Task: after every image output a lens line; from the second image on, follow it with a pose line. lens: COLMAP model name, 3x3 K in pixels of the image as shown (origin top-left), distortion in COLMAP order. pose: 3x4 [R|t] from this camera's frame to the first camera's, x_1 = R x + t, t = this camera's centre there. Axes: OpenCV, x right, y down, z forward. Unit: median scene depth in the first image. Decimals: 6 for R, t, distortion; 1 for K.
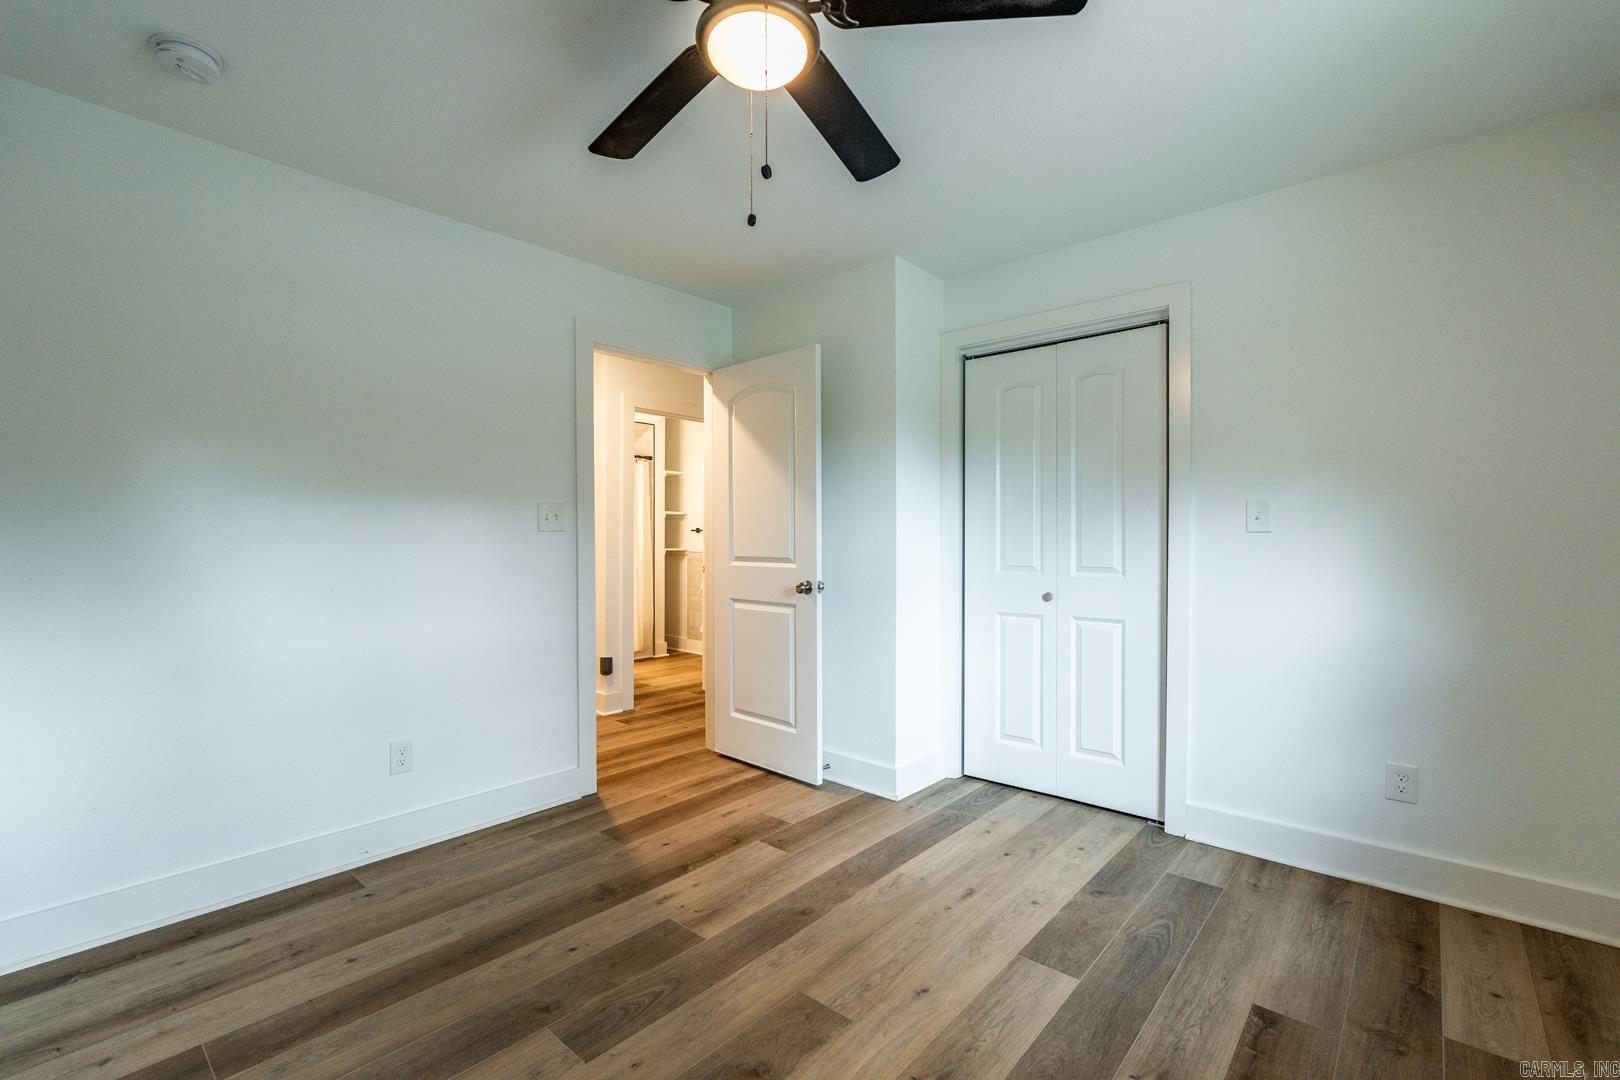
lens RADIAL K [[710.5, 0, 807.6], [0, 710.5, 540.1], [0, 0, 1]] dist [-0.006264, 0.000499]
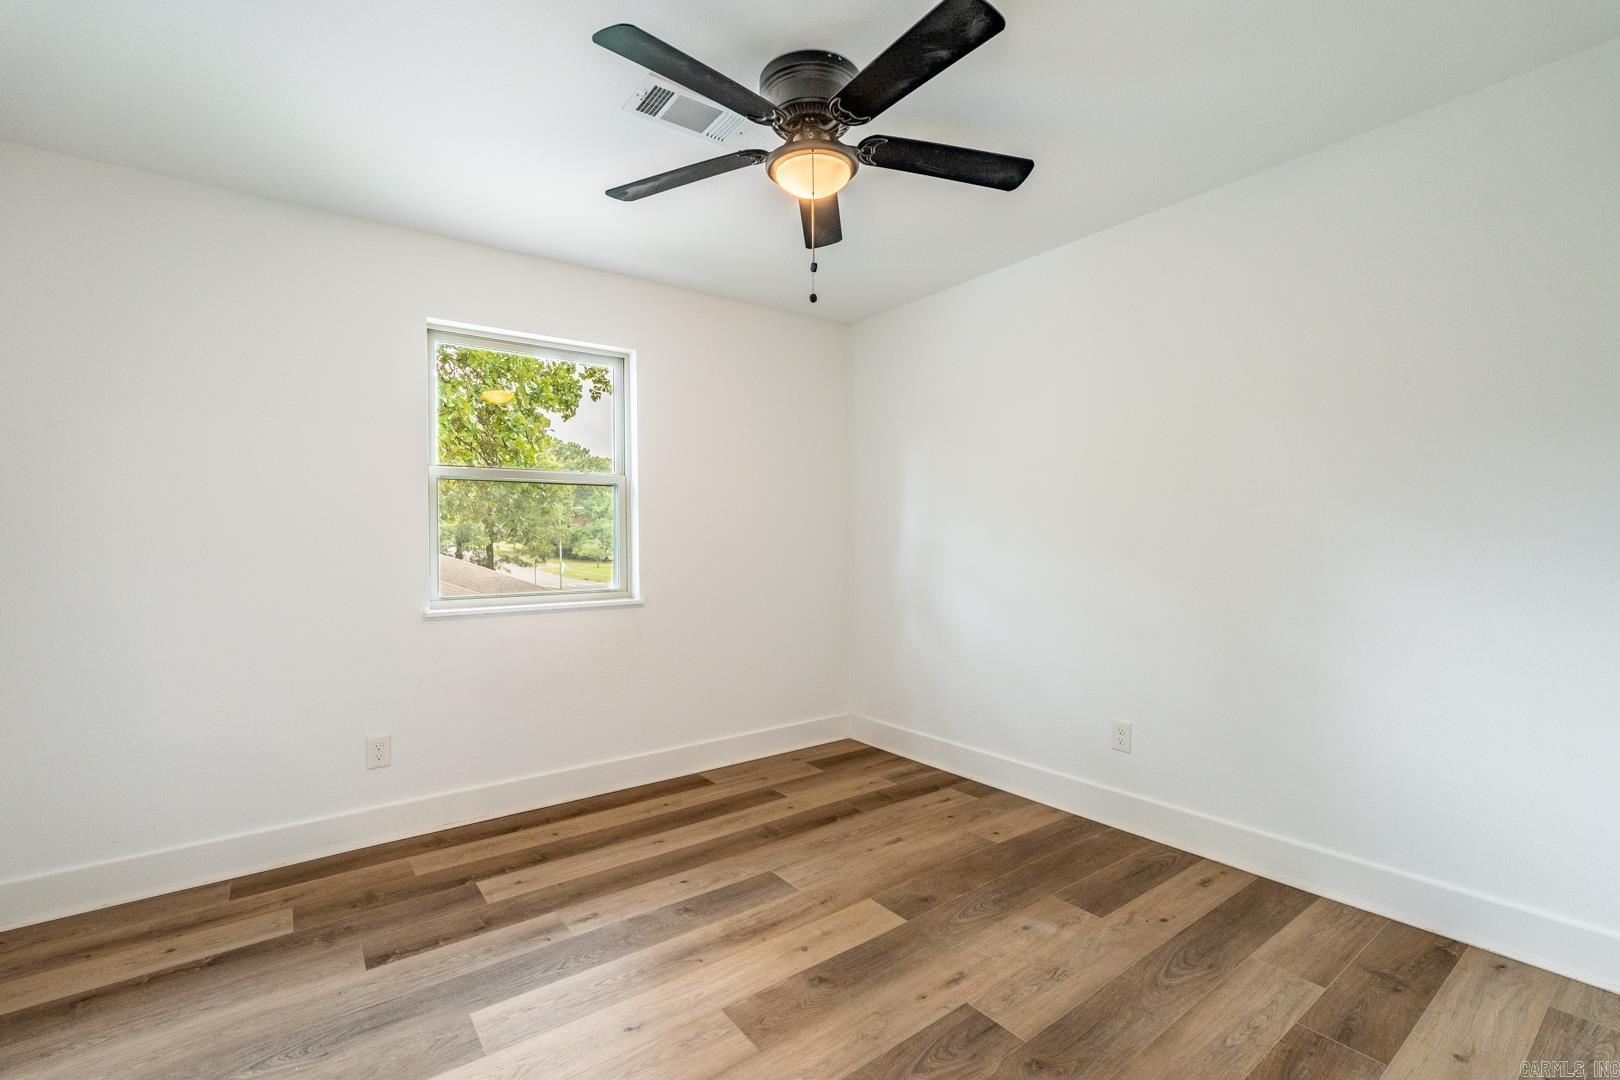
lens RADIAL K [[710.5, 0, 807.6], [0, 710.5, 540.1], [0, 0, 1]] dist [-0.006264, 0.000499]
pose [[-0.978827, 0.009533, 0.204467, -0.274854], [0.014524, 0.999632, 0.022919, -0.027607], [-0.204173, 0.025404, -0.978605, 1.949300]]
